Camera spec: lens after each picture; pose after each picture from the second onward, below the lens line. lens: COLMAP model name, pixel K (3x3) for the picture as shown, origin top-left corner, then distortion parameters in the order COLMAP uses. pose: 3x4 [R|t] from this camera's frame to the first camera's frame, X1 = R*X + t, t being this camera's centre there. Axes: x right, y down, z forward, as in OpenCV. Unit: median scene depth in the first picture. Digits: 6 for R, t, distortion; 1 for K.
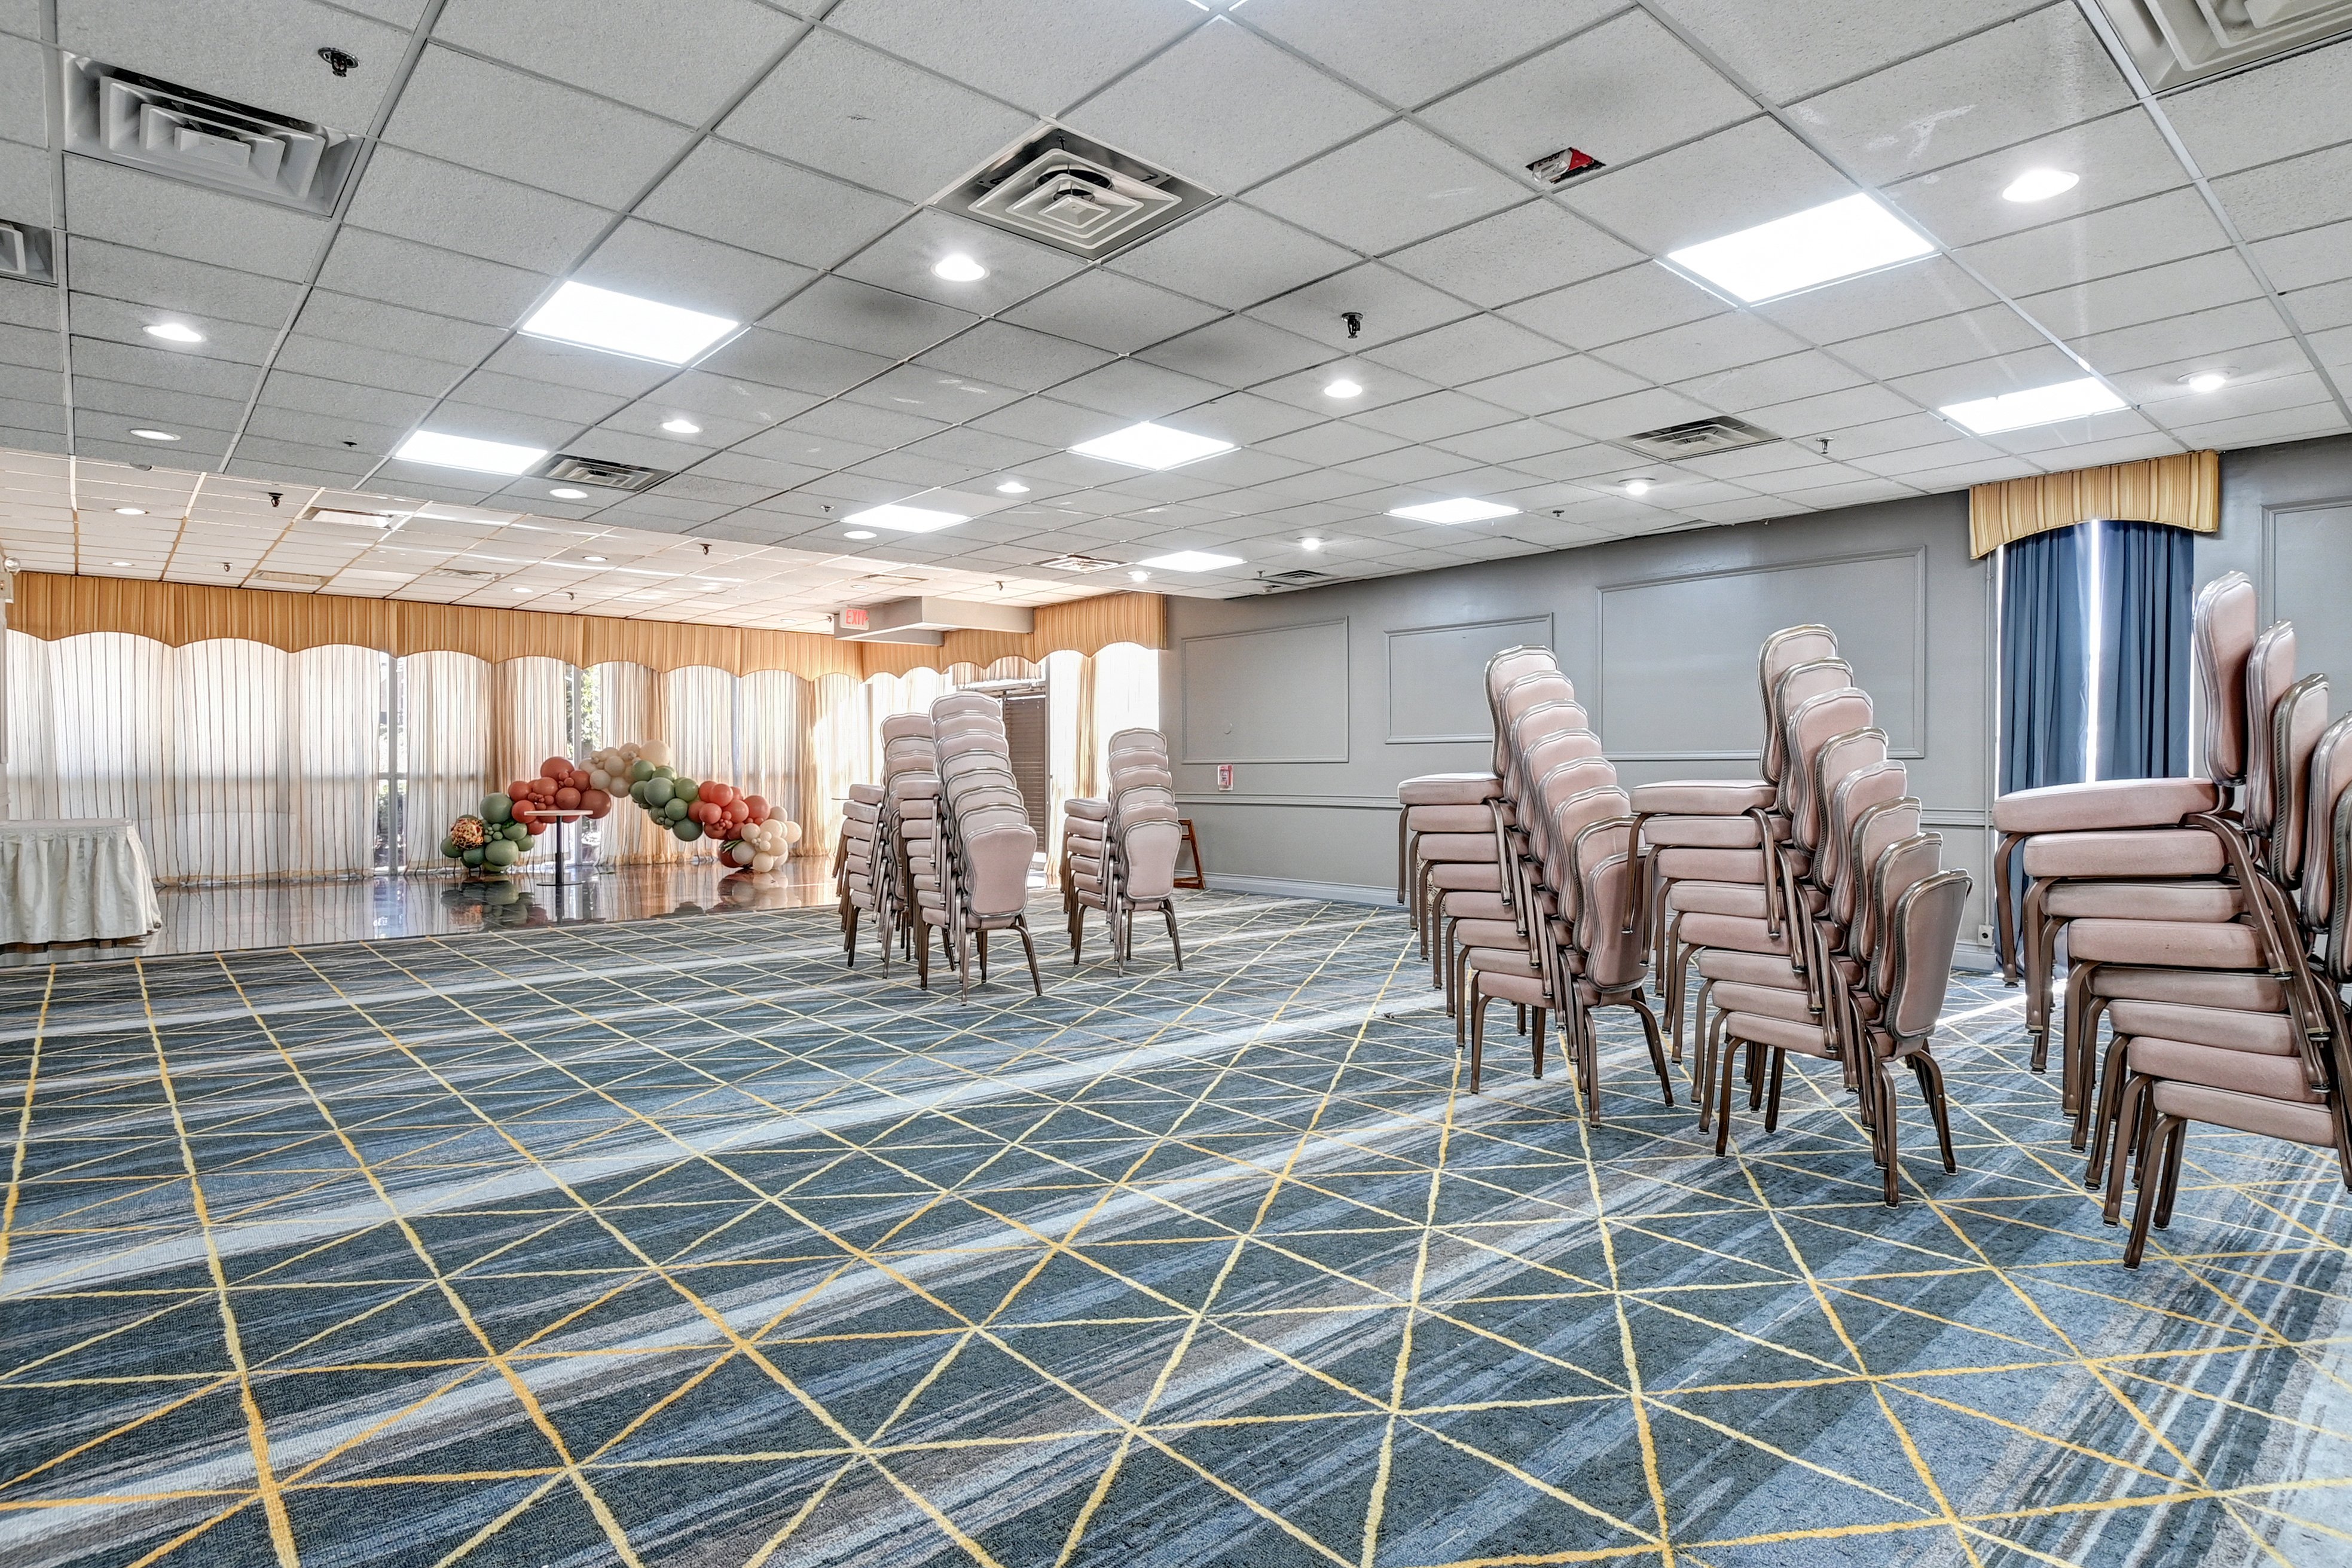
lens RADIAL K [[1228.5, 0, 1176.2], [0, 1228.5, 792.3], [0, 0, 1]] dist [-0.000495, 0.000254]
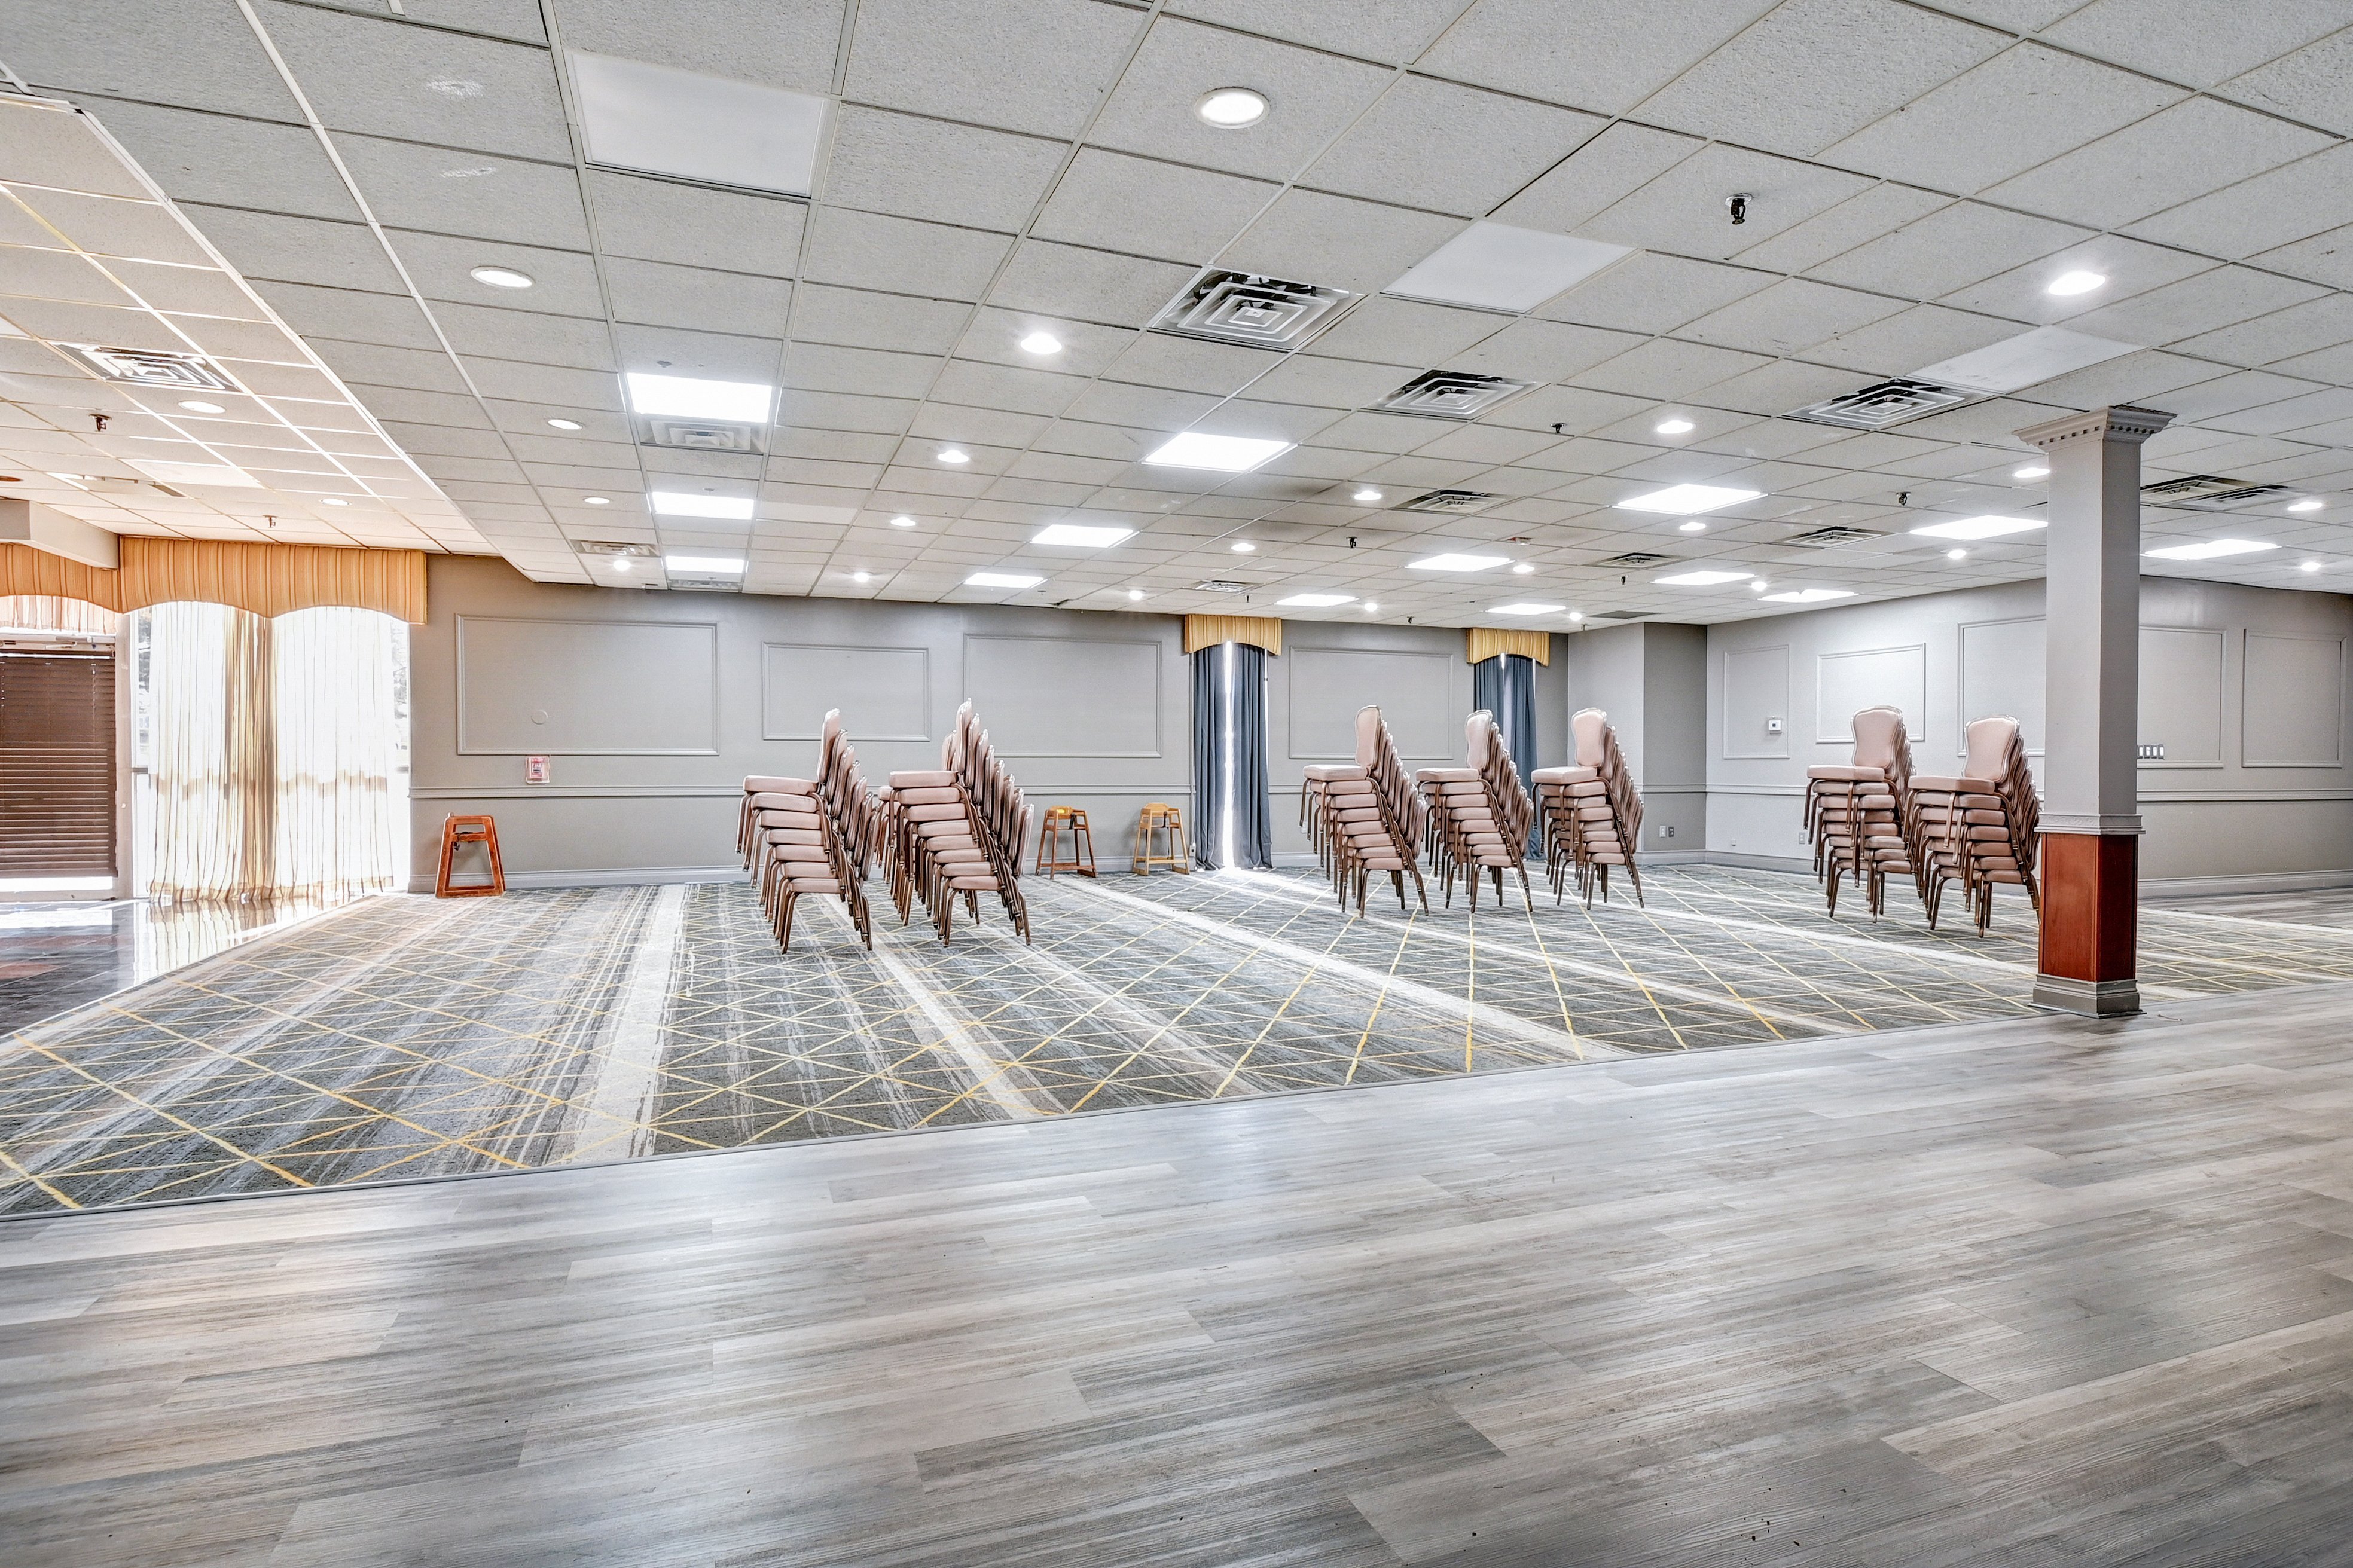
lens RADIAL K [[1229.0, 0, 1177.7], [0, 1229.0, 774.6], [0, 0, 1]] dist [-0.000495, 0.000254]
pose [[0.352868, -0.009570, 0.935624, -1.162110], [0.016645, 0.999854, 0.003949, -0.008508], [-0.935525, 0.014180, 0.352976, 0.356933]]
